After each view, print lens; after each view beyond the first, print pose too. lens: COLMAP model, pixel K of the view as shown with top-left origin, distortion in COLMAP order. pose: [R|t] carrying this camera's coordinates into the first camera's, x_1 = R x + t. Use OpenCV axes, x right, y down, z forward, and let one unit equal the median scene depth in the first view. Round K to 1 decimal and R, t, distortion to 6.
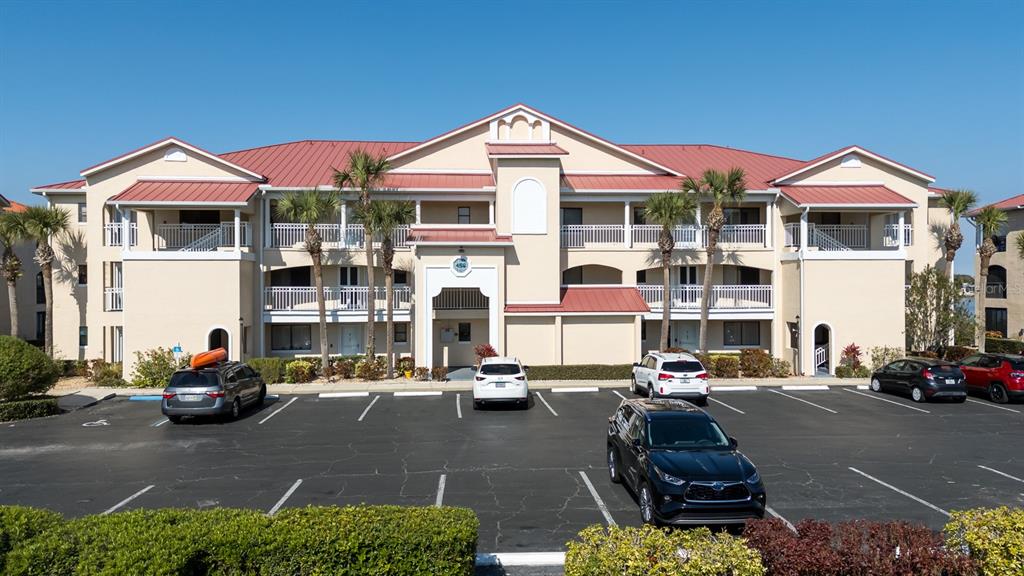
lens RADIAL K [[800.3, 0, 525.7], [0, 800.3, 283.6], [0, 0, 1]] dist [0.034158, -0.011087]
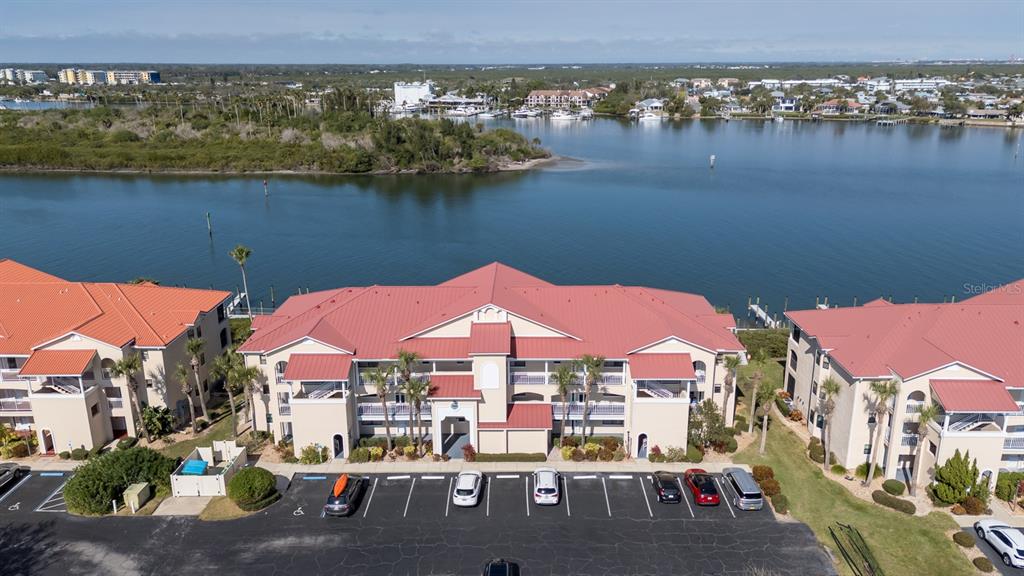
lens RADIAL K [[750.3, 0, 515.4], [0, 750.3, 293.8], [0, 0, 1]] dist [0.032405, -0.023952]
pose [[0.996638, 0.024779, -0.078094, 0.195036], [-0.001544, 0.958681, 0.284480, -0.774986], [0.081916, -0.283403, 0.955496, -0.642092]]
